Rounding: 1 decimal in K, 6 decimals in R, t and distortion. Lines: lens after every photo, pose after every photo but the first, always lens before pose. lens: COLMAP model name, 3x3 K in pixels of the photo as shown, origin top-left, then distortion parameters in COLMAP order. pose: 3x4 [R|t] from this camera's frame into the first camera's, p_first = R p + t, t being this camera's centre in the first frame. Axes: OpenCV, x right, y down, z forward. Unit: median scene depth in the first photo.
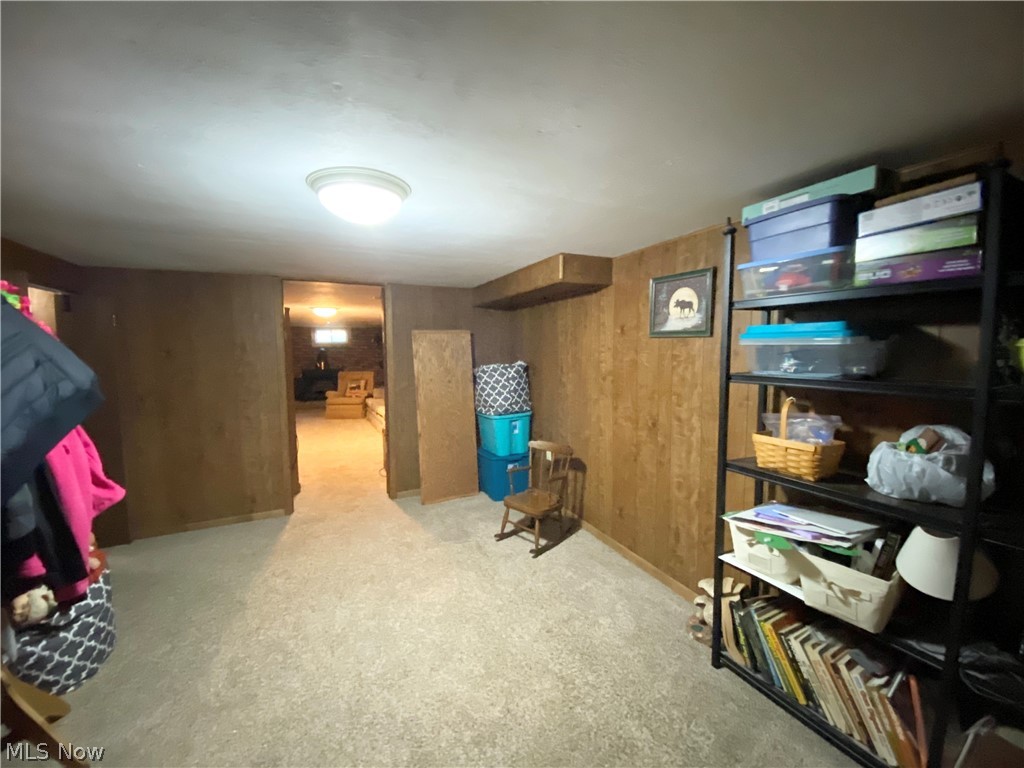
lens RADIAL K [[414.8, 0, 512.3], [0, 414.8, 386.5], [0, 0, 1]] dist [-0.006723, -0.006430]
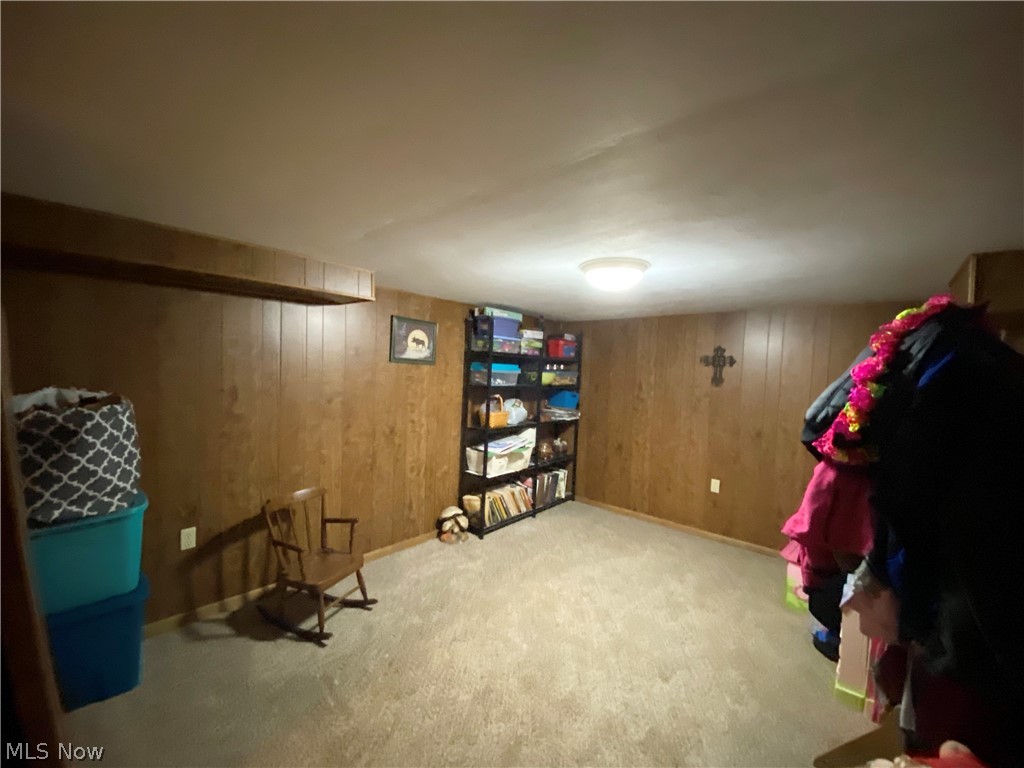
lens RADIAL K [[414.8, 0, 511.1], [0, 414.8, 382.5], [0, 0, 1]] dist [-0.006723, -0.006430]
pose [[-0.405427, -0.042849, 0.913123, -0.995825], [0.043867, 0.996838, 0.066254, -0.130018], [-0.913074, 0.066918, -0.402265, 1.232038]]
